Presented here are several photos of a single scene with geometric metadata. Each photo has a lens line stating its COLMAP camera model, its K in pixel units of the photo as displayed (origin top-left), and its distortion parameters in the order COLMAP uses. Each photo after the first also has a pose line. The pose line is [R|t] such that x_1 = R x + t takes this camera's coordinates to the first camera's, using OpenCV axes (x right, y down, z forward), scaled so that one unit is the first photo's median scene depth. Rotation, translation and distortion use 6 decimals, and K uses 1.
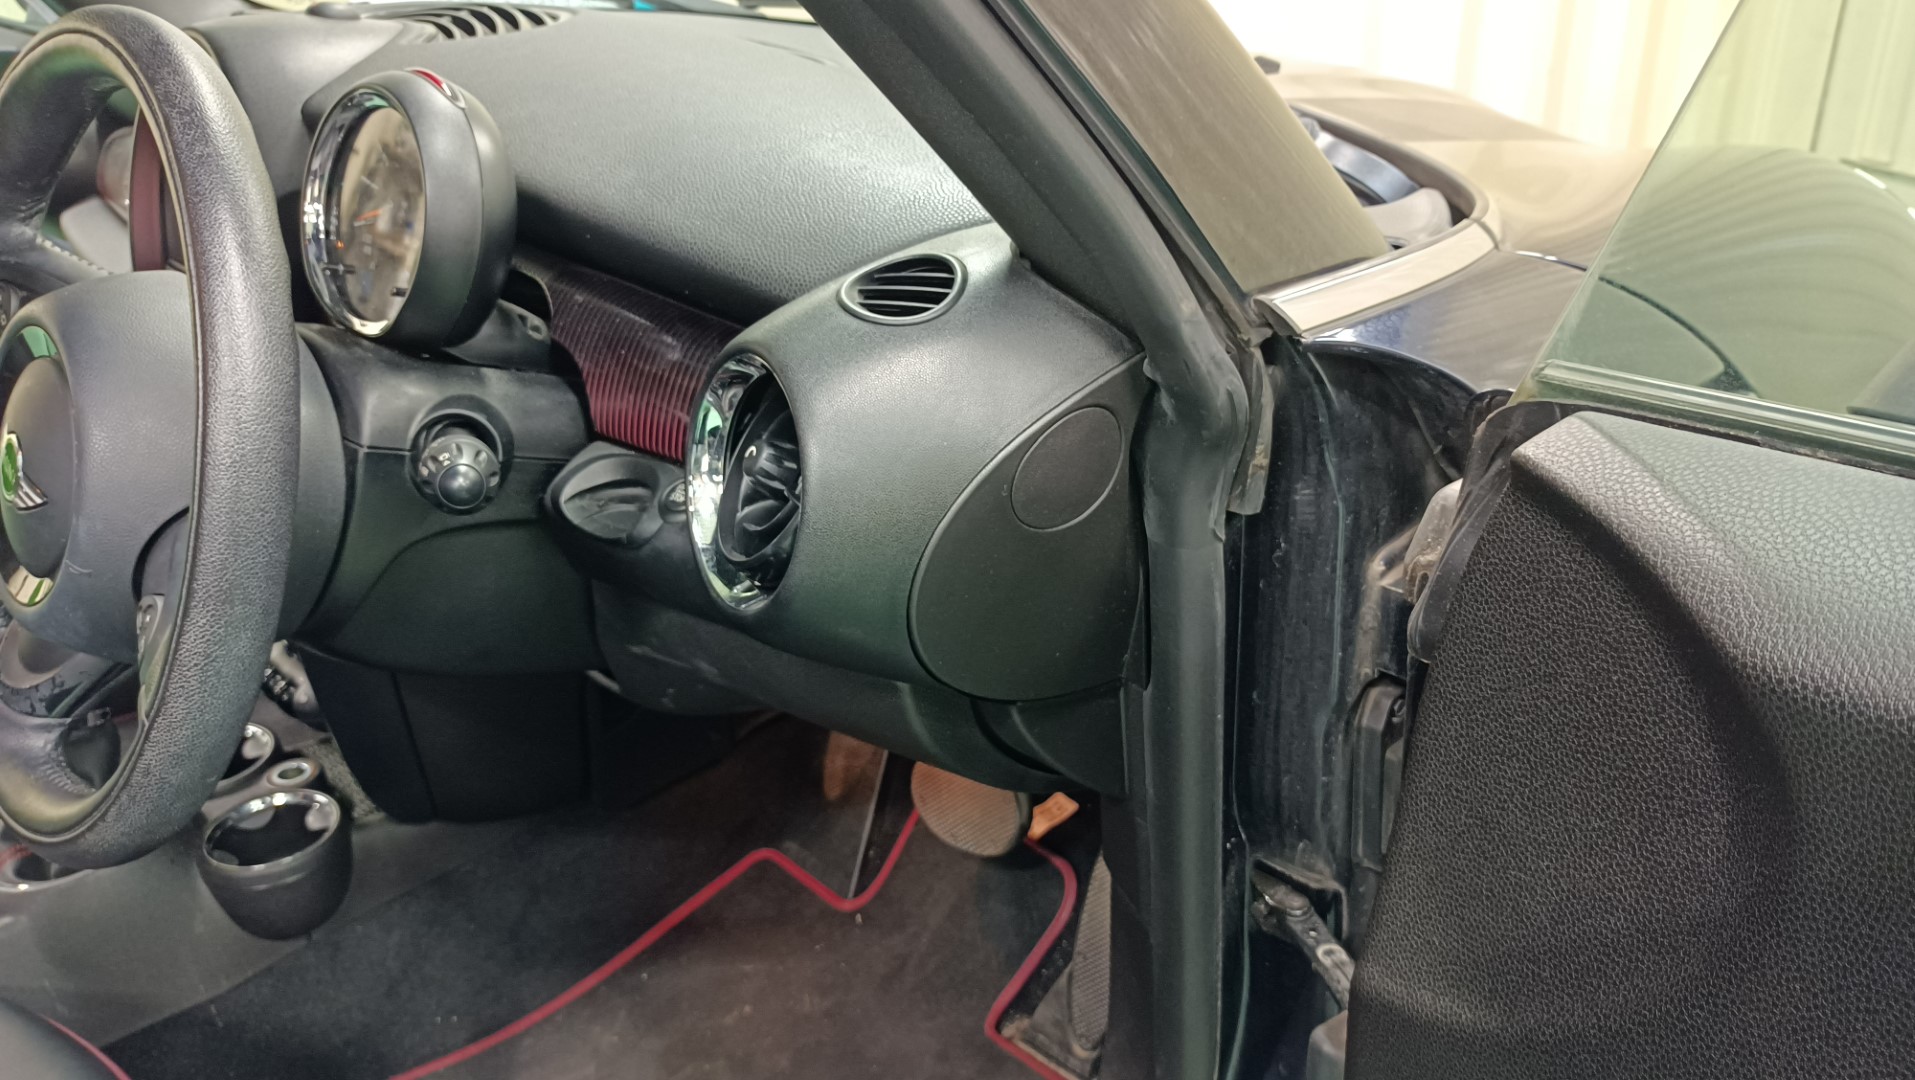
lens RADIAL K [[1460.4, 0, 957.5], [0, 1460.4, 540.0], [0, 0, 1]] dist [0.002162, -0.004200]
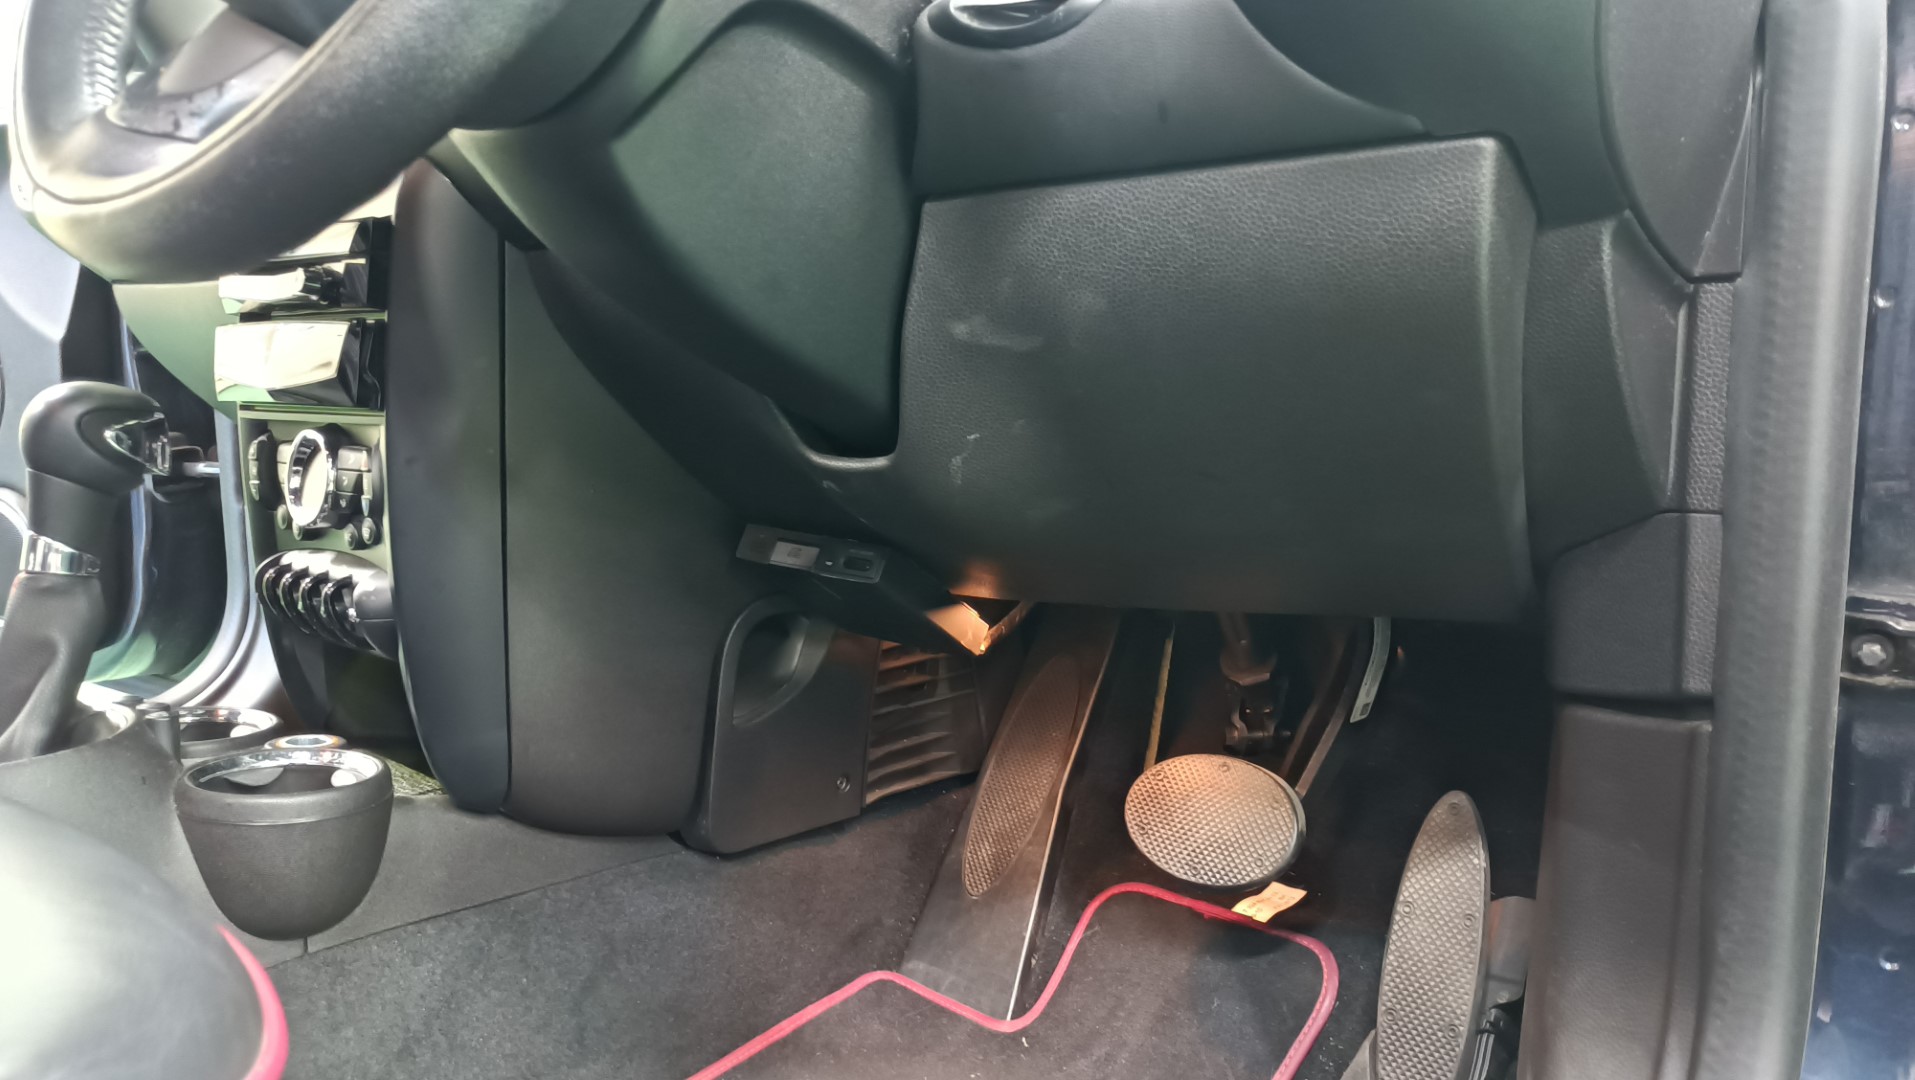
lens RADIAL K [[1449.0, 0, 956.5], [0, 1449.0, 548.5], [0, 0, 1]] dist [0.007381, -0.001813]
pose [[0.994164, 0.056165, 0.092107, -0.184022], [-0.020671, 0.937143, -0.348333, 0.281985], [-0.105882, 0.344397, 0.932834, 0.231226]]
